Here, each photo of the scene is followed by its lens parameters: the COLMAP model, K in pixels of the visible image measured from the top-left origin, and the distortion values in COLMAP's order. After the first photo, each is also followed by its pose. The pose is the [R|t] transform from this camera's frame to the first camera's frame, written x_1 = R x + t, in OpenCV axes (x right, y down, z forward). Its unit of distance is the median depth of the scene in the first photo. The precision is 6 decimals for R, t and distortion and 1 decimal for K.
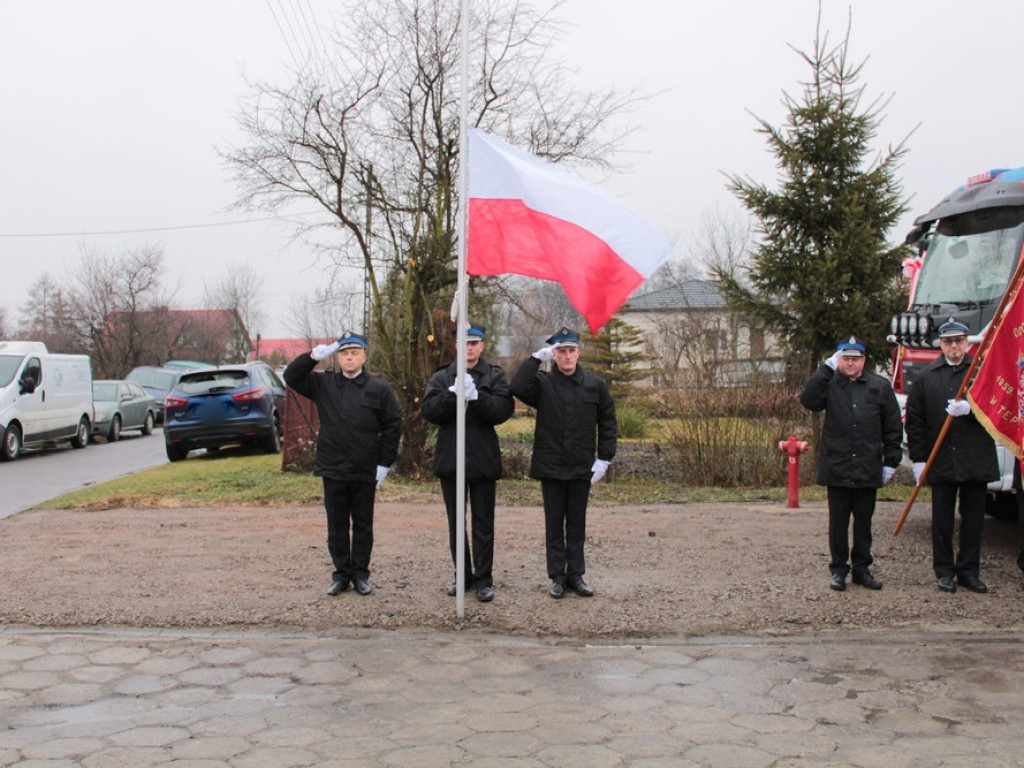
lens RADIAL K [[1142.3, 0, 509.6], [0, 1142.3, 381.2], [0, 0, 1]] dist [-0.047418, 0.000000]
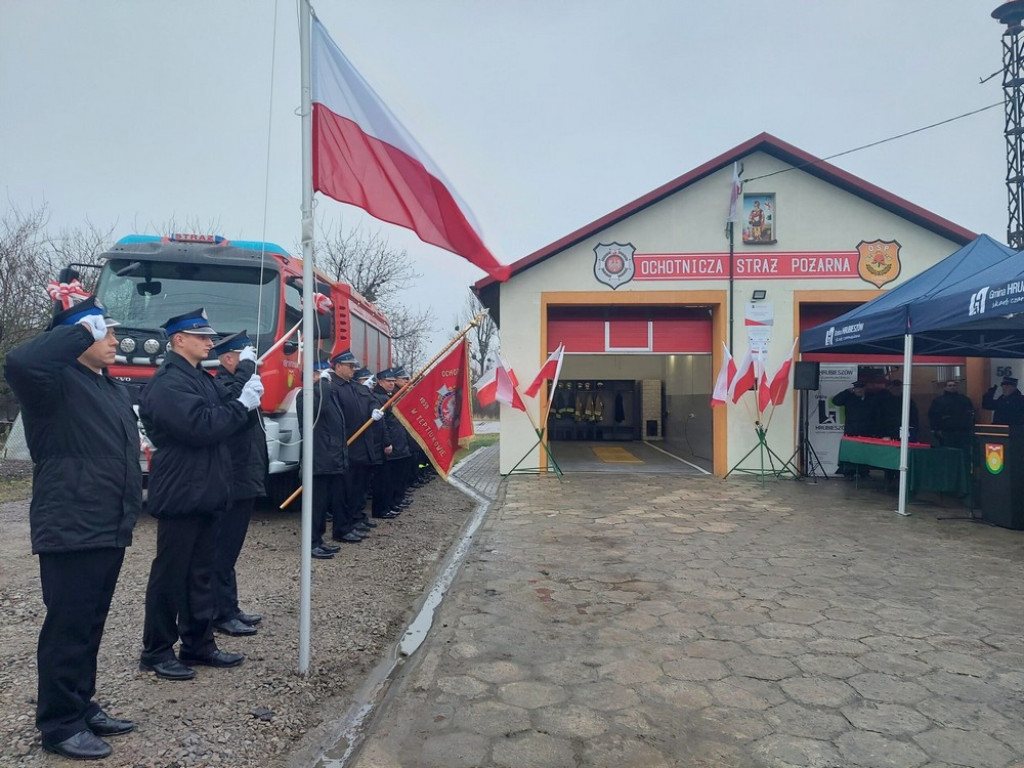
lens RADIAL K [[726.1, 0, 519.4], [0, 726.1, 374.6], [0, 0, 1]] dist [0.078775, -0.059543]
pose [[-0.004745, 0.044315, 0.999006, -0.588058], [-0.001726, 0.999016, -0.044323, 0.018692], [-0.999987, -0.001934, -0.004664, 0.883332]]
